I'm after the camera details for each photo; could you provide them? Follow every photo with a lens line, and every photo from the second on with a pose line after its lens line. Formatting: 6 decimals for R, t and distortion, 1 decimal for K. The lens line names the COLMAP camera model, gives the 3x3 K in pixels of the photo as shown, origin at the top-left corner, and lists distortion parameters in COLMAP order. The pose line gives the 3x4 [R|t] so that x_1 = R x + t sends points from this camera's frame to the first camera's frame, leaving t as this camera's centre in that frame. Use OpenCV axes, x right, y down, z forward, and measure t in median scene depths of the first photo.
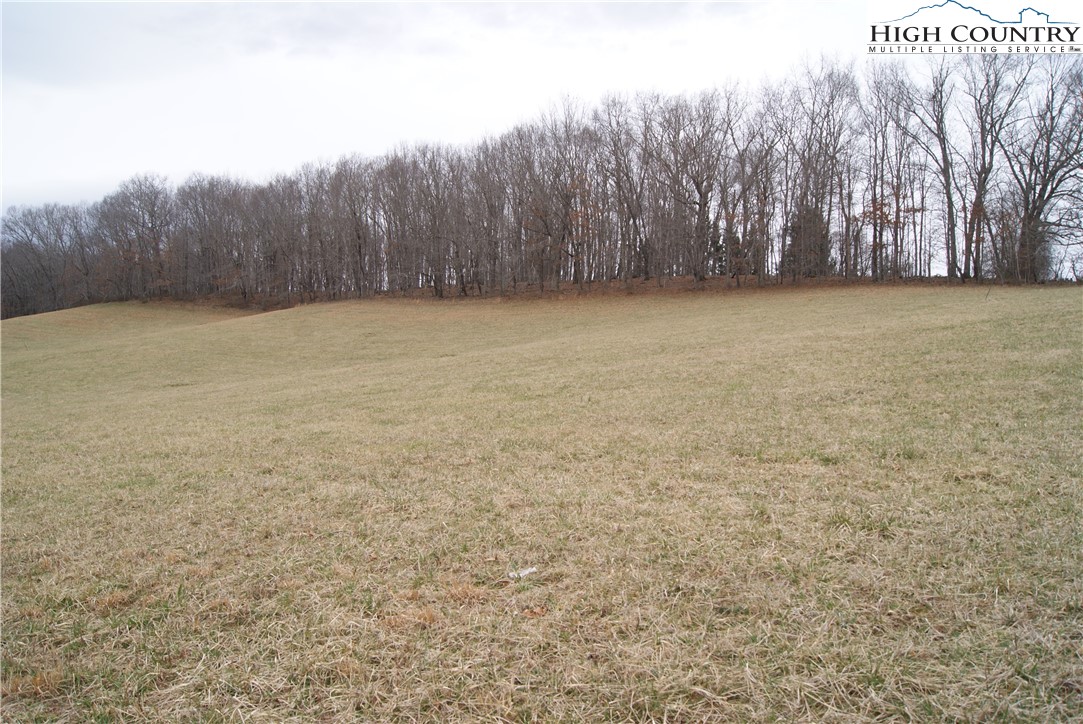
lens RADIAL K [[851.2, 0, 531.0], [0, 851.2, 362.7], [0, 0, 1]] dist [-0.088398, 0.025281]
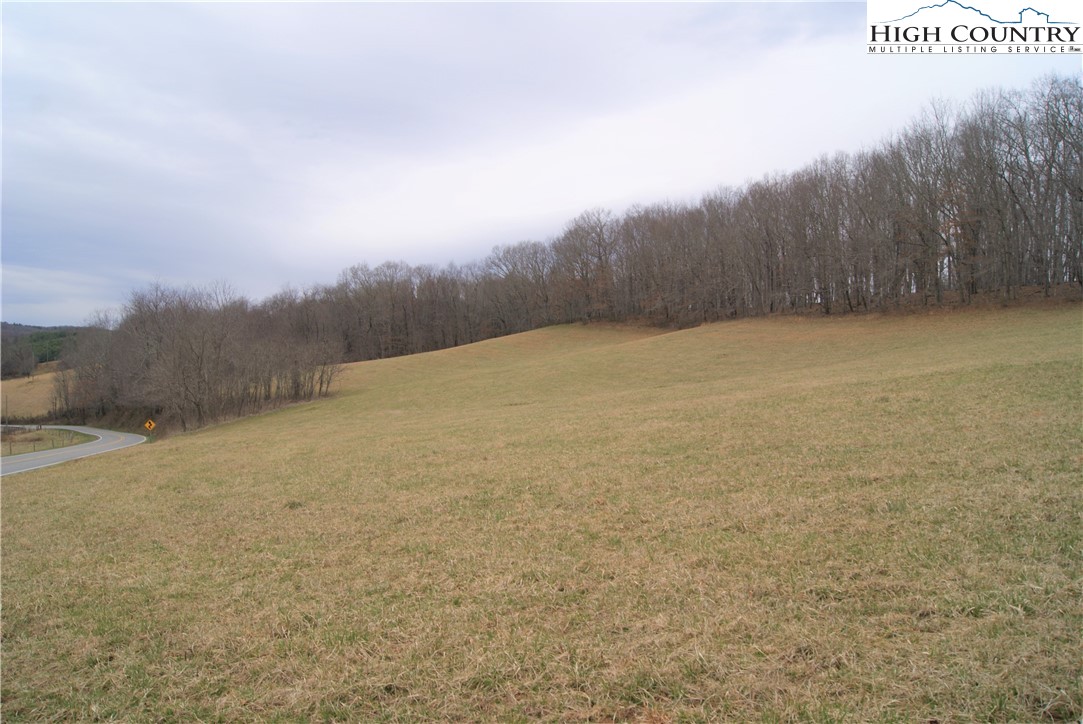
lens RADIAL K [[851.2, 0, 535.2], [0, 851.2, 368.7], [0, 0, 1]] dist [-0.088398, 0.025281]
pose [[0.837544, -0.002704, -0.546362, 0.111816], [0.002512, 0.999996, -0.001098, -0.009209], [0.546363, -0.000452, 0.837548, -0.016155]]
